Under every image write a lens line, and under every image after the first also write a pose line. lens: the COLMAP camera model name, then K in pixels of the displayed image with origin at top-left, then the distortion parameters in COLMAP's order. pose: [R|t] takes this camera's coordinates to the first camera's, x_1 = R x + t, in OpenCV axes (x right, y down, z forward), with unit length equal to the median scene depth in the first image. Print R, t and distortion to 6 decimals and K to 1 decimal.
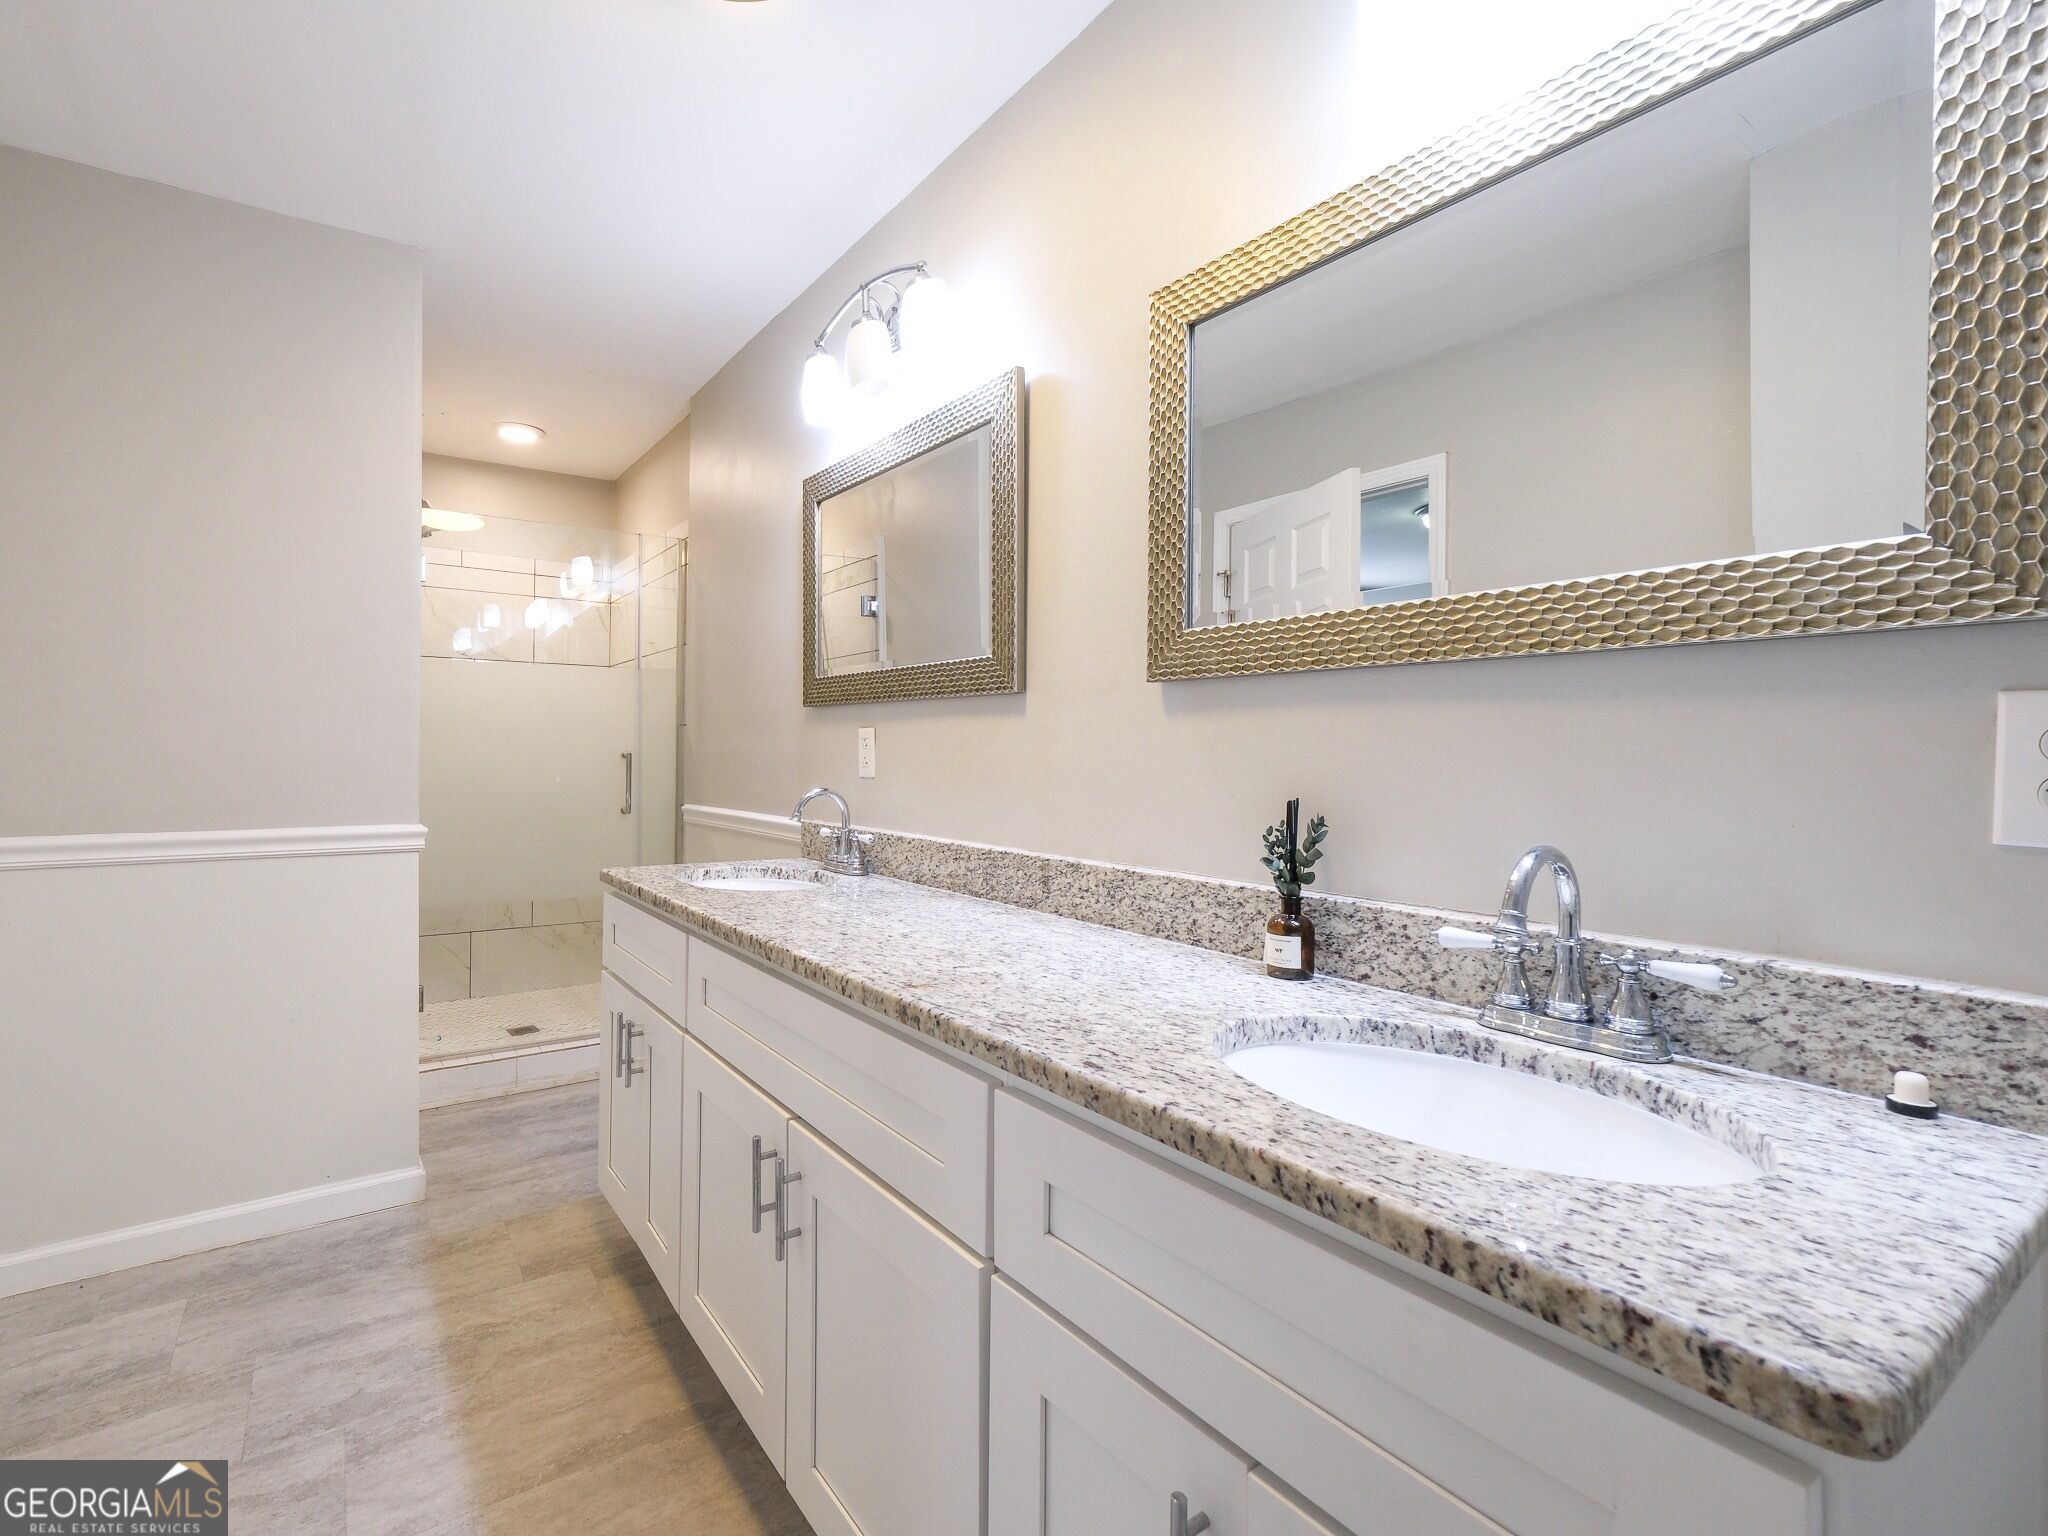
lens RADIAL K [[959.3, 0, 1024.0], [0, 959.3, 768.0], [0, 0, 1]] dist [-0.001099, -0.000035]
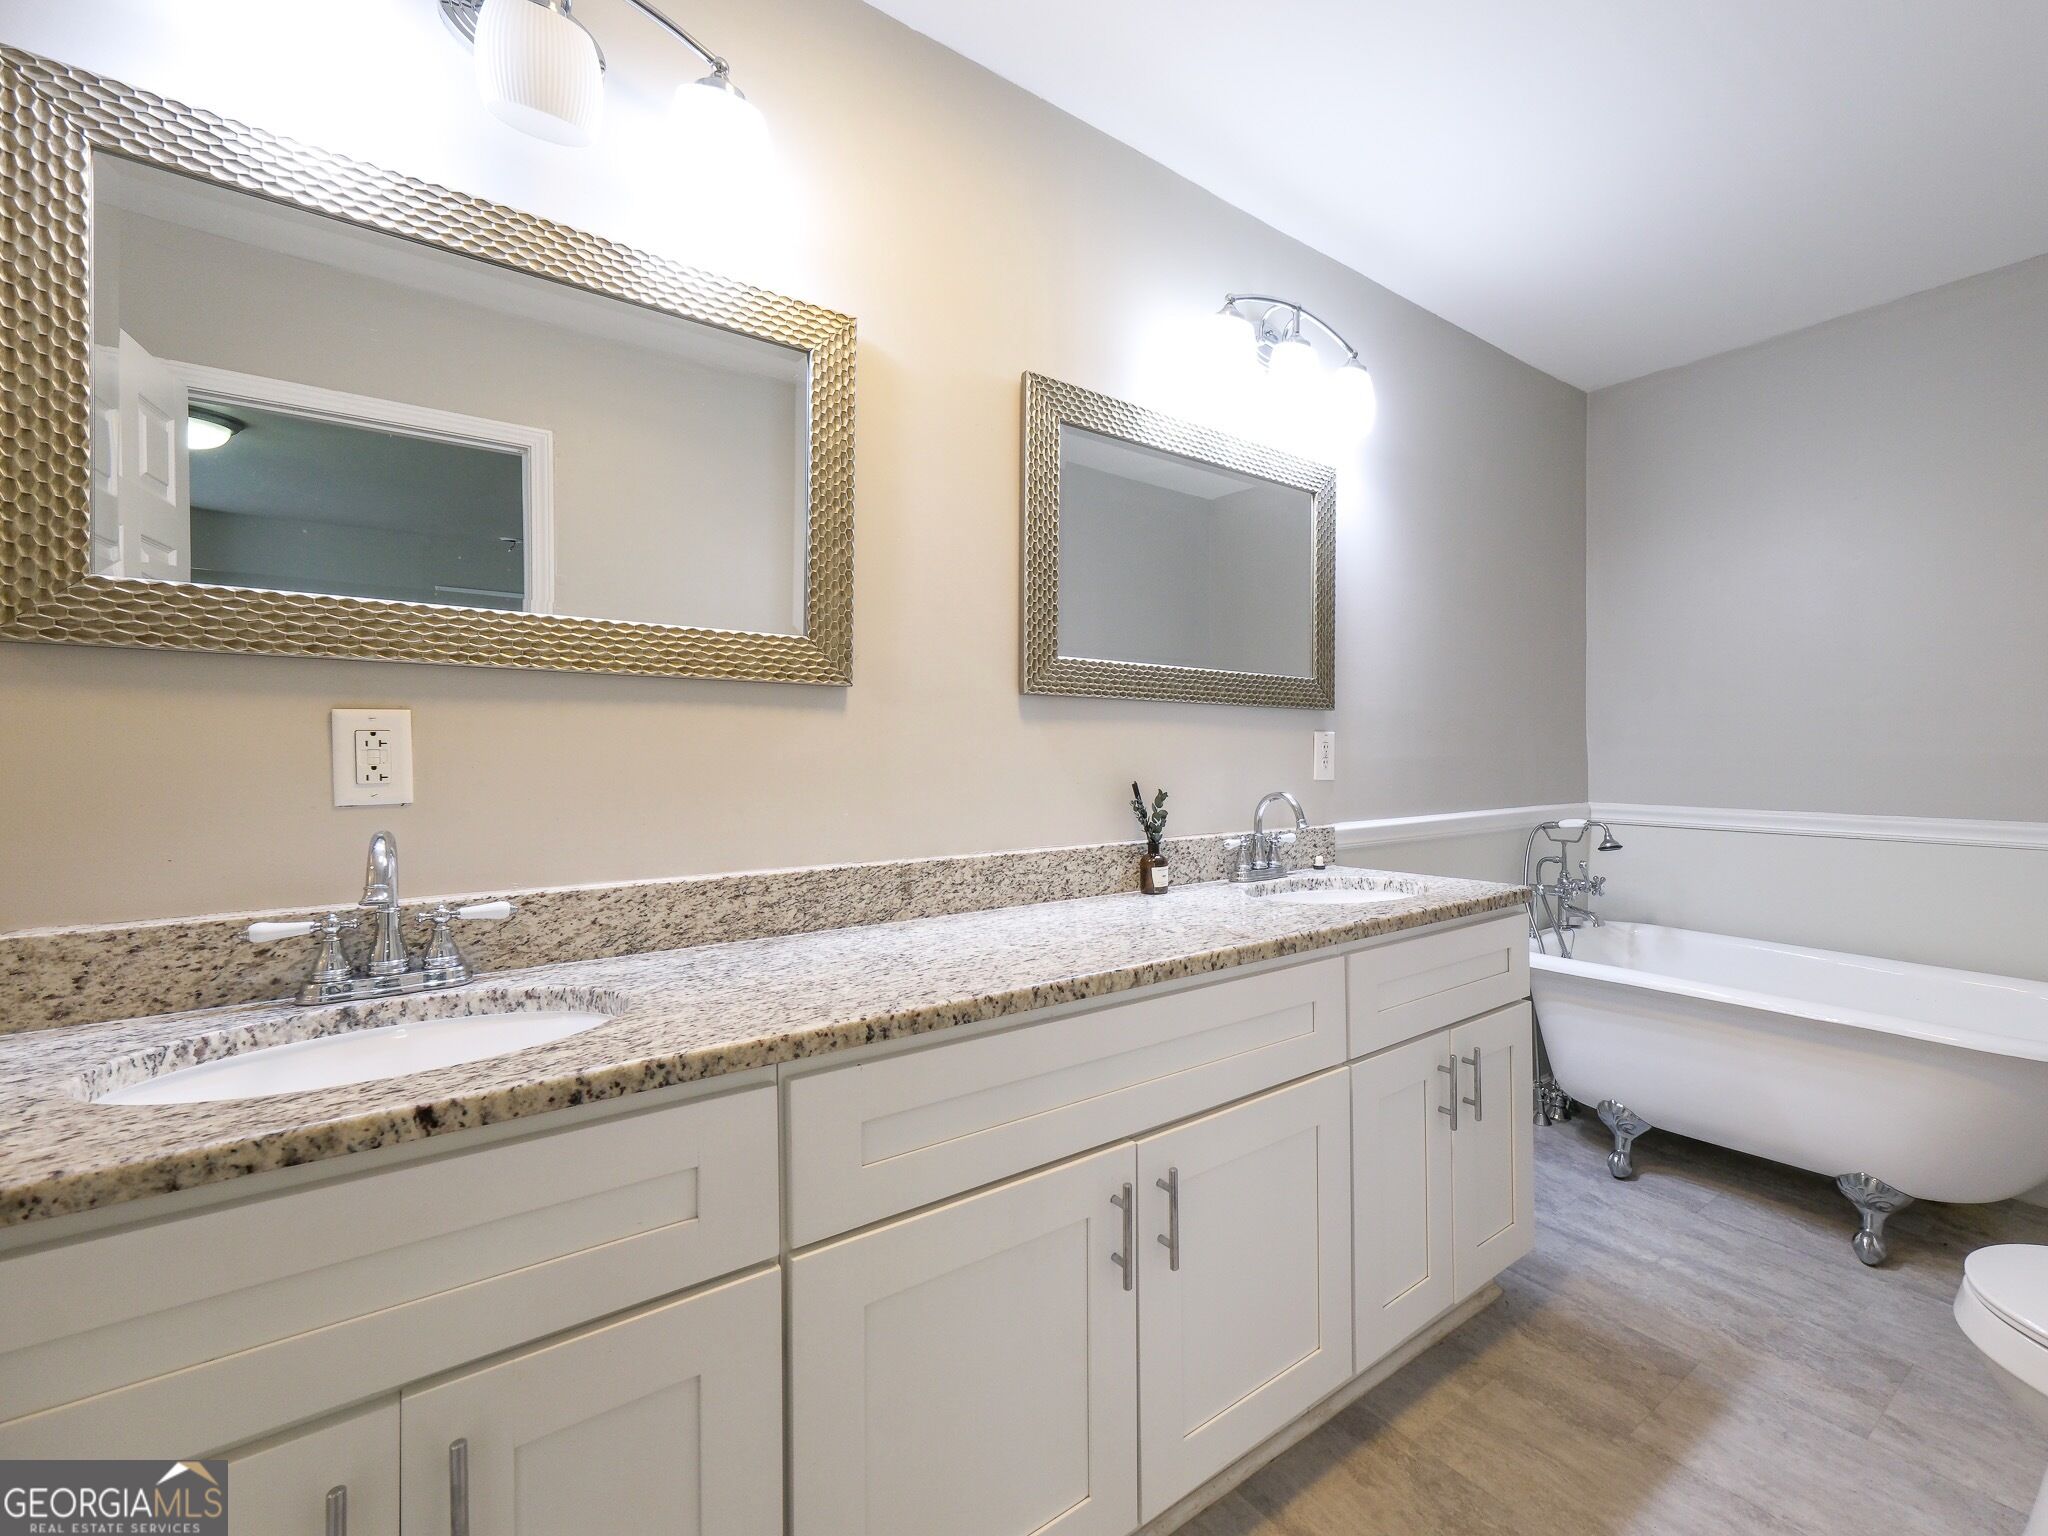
lens RADIAL K [[874.0, 0, 1024.0], [0, 874.0, 768.0], [0, 0, 1]] dist [0.000038, 0.000051]
pose [[0.004976, -0.000662, 0.999987, -0.931305], [0.033151, 0.999450, 0.000496, 0.002321], [-0.999438, 0.033148, 0.004995, 0.956891]]
